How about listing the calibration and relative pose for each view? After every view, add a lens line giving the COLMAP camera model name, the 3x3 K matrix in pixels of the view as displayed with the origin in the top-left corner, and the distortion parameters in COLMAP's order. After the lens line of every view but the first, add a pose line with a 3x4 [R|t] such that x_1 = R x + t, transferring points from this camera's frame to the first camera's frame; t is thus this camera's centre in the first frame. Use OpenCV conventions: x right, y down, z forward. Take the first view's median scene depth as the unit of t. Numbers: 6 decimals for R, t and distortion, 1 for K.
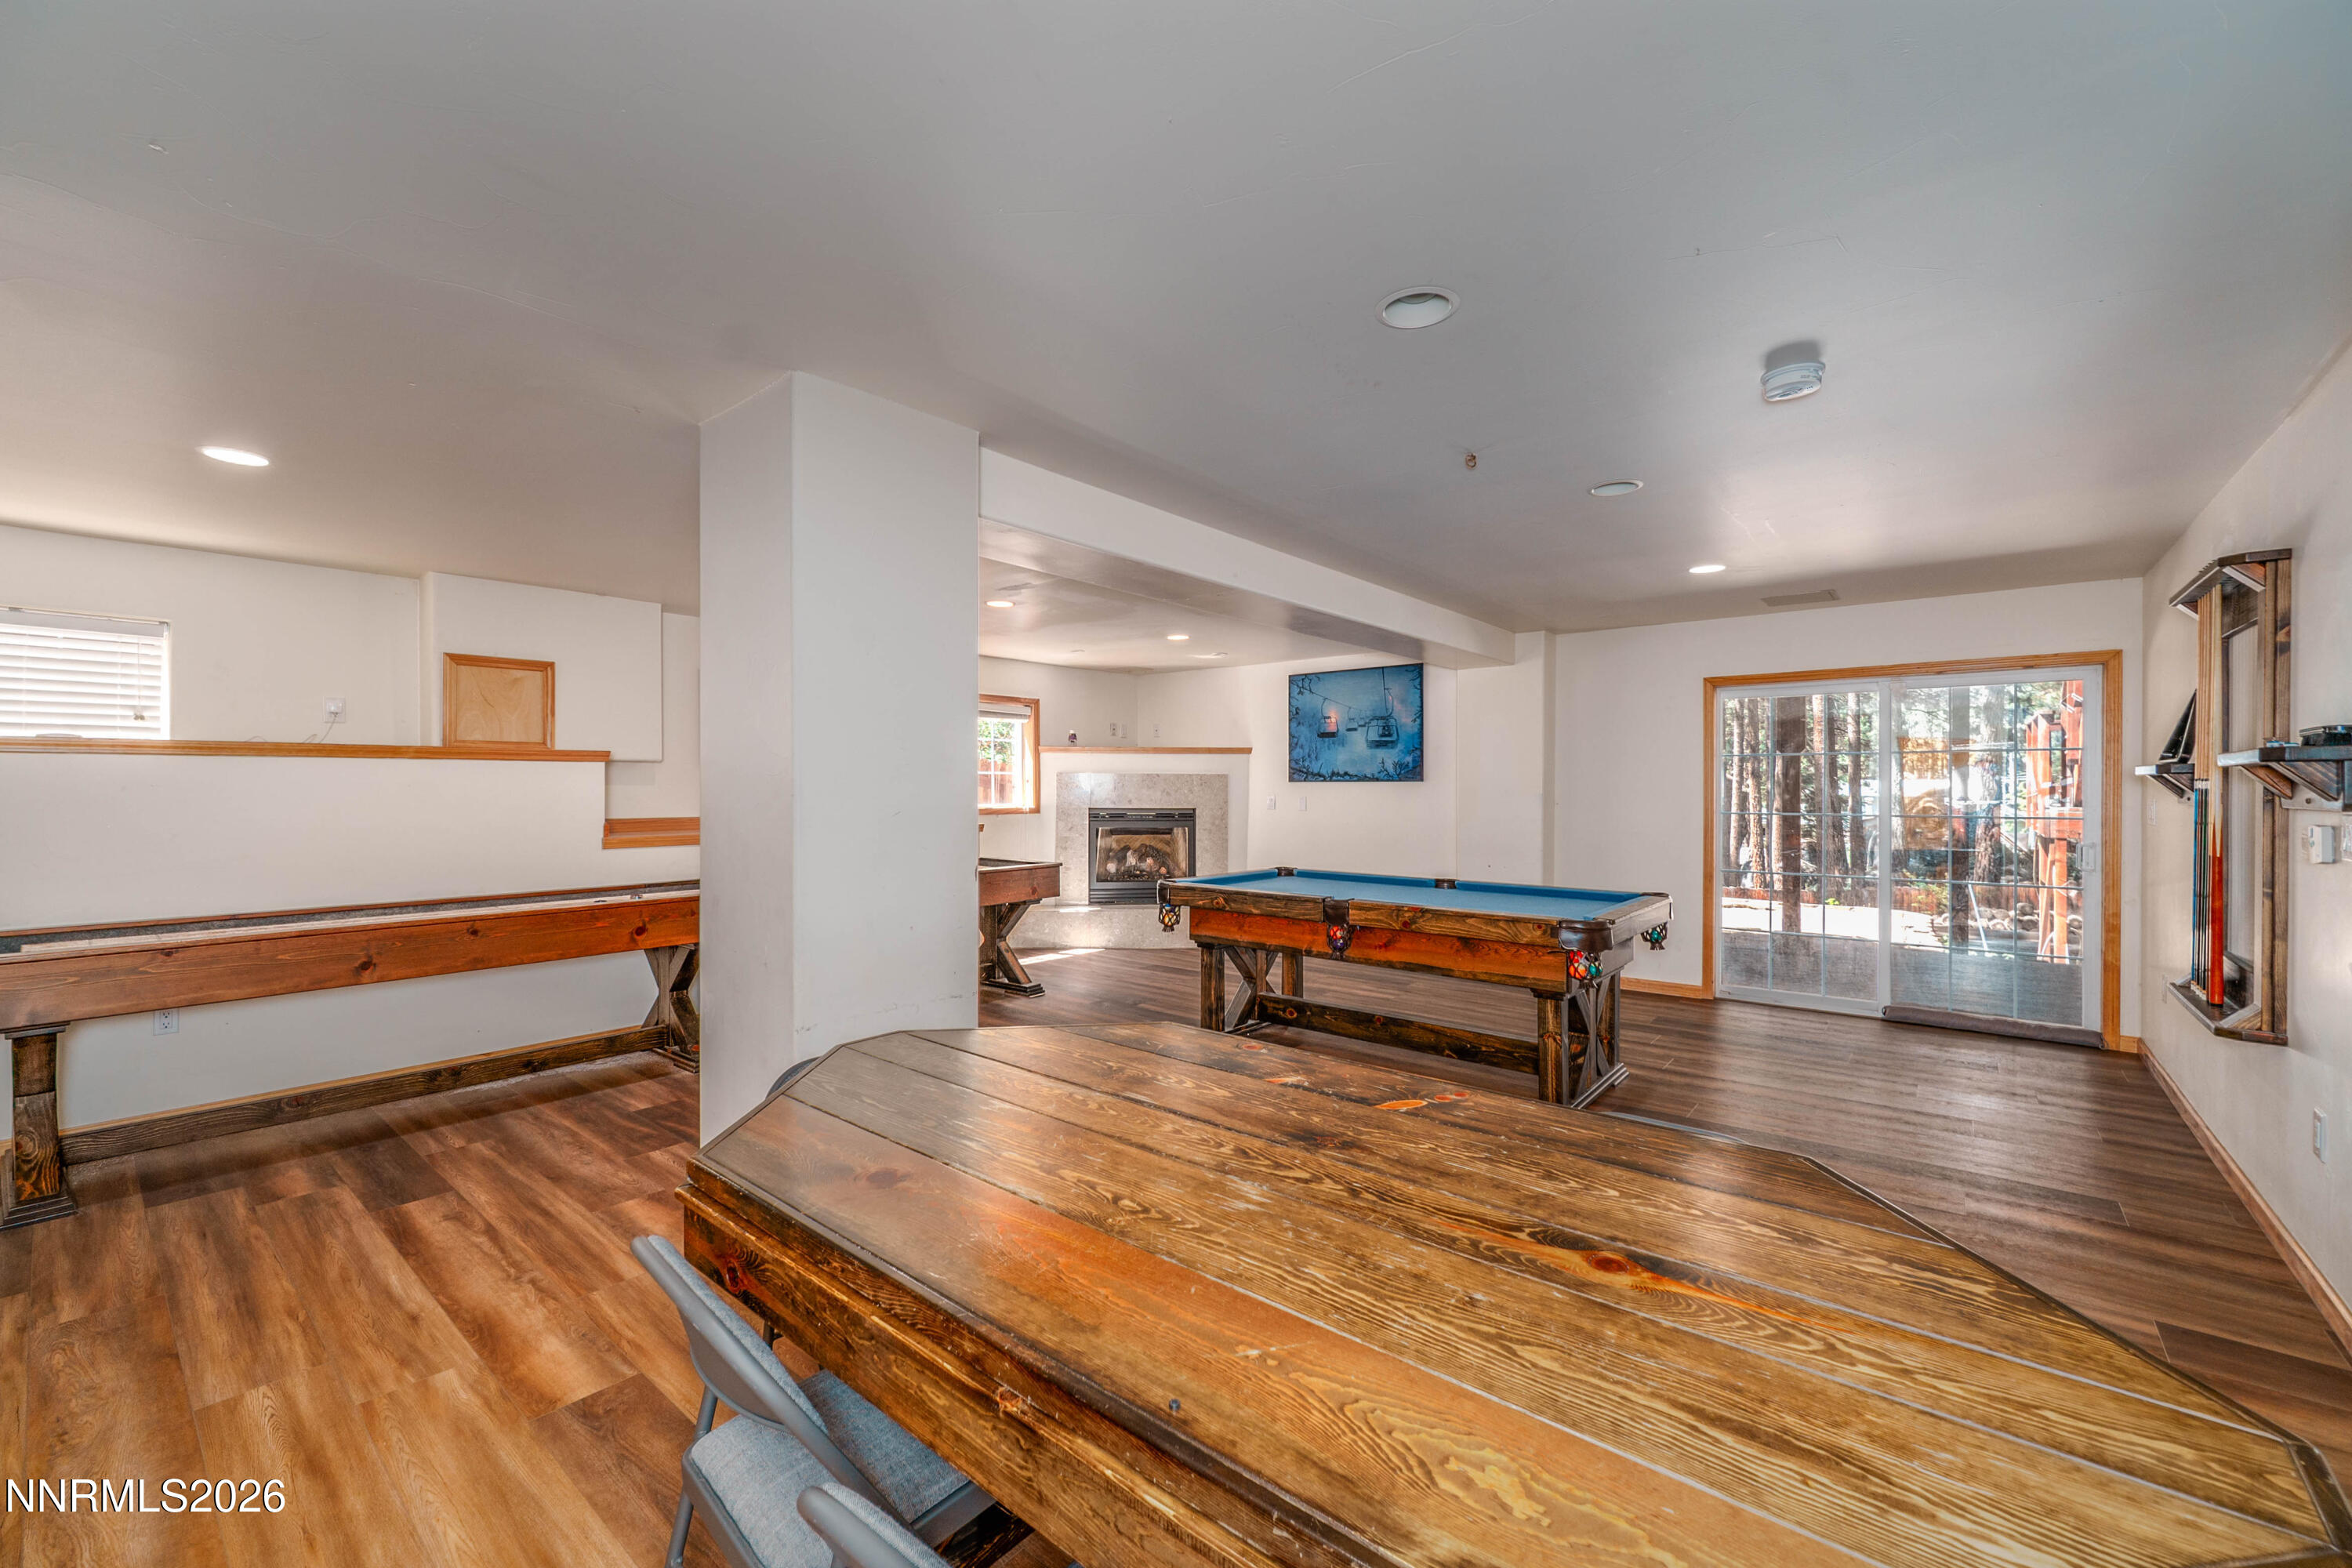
lens RADIAL K [[938.2, 0, 1159.5], [0, 938.2, 785.4], [0, 0, 1]] dist [-0.001069, 0.000189]
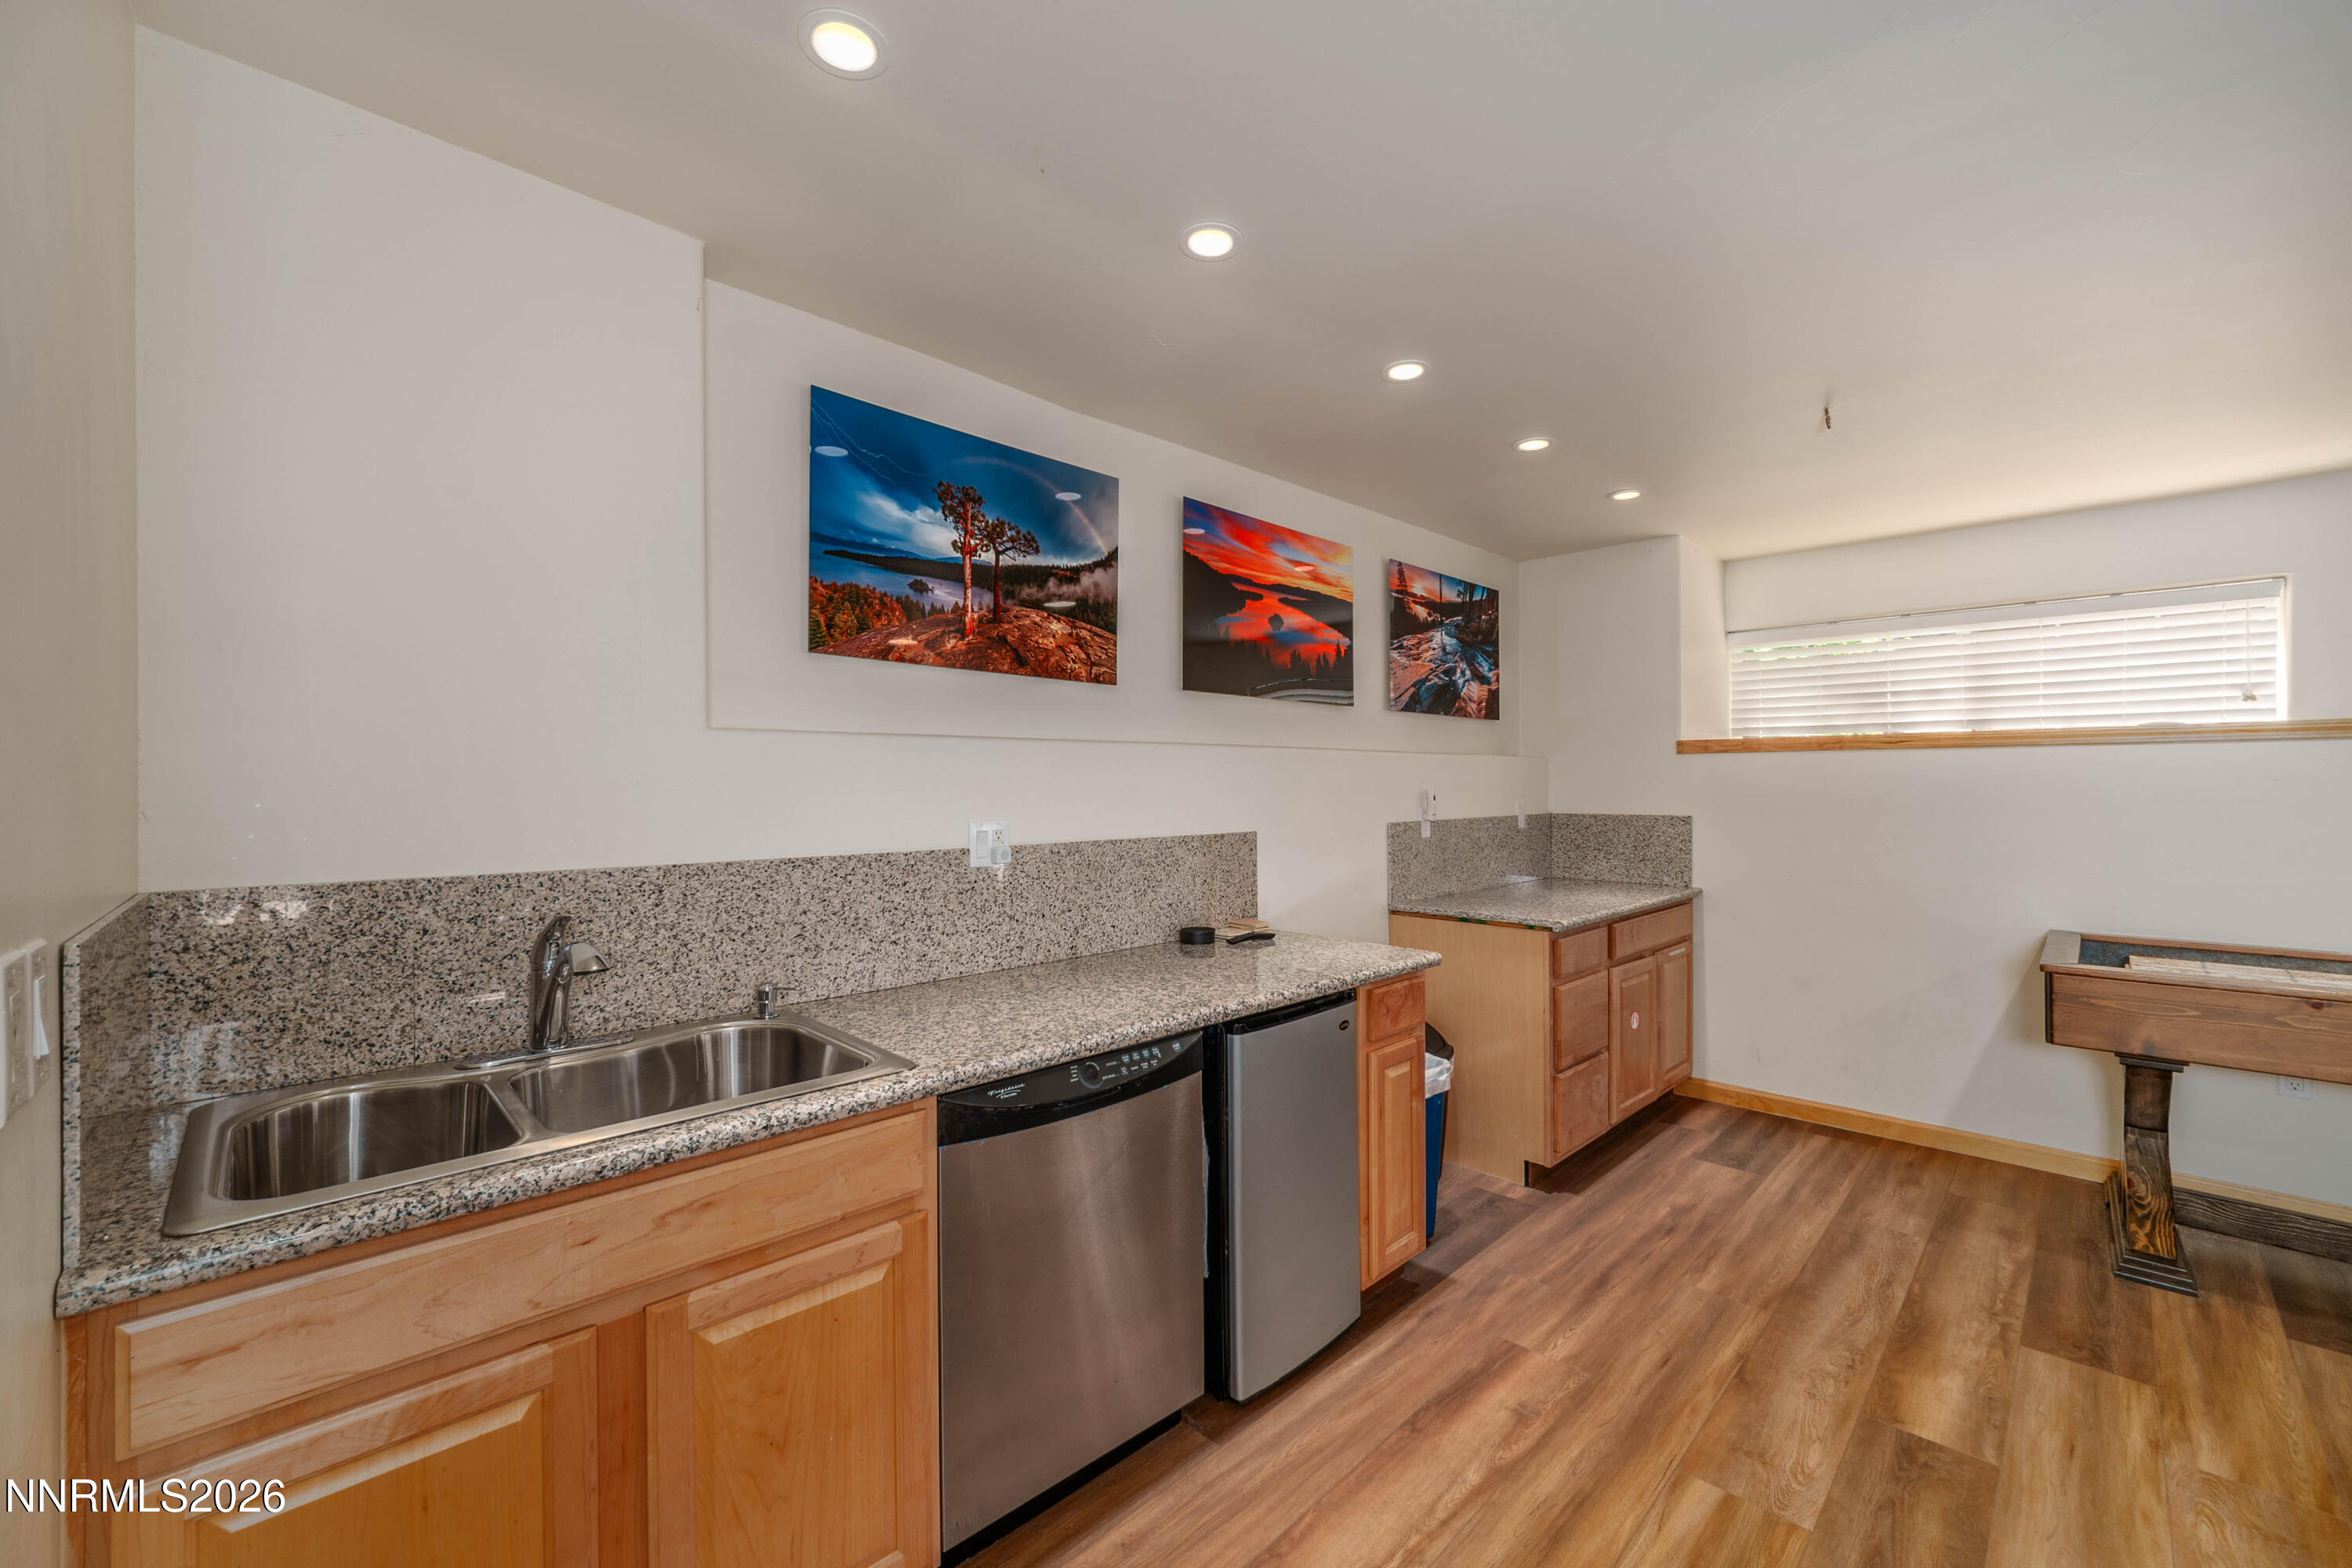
lens RADIAL K [[938.2, 0, 1175.6], [0, 938.2, 789.1], [0, 0, 1]] dist [-0.001069, 0.000189]
pose [[-0.081494, 0.006330, -0.996654, -0.222330], [0.005458, 0.999968, 0.005905, -0.001751], [0.996659, -0.004959, -0.081525, 0.145414]]
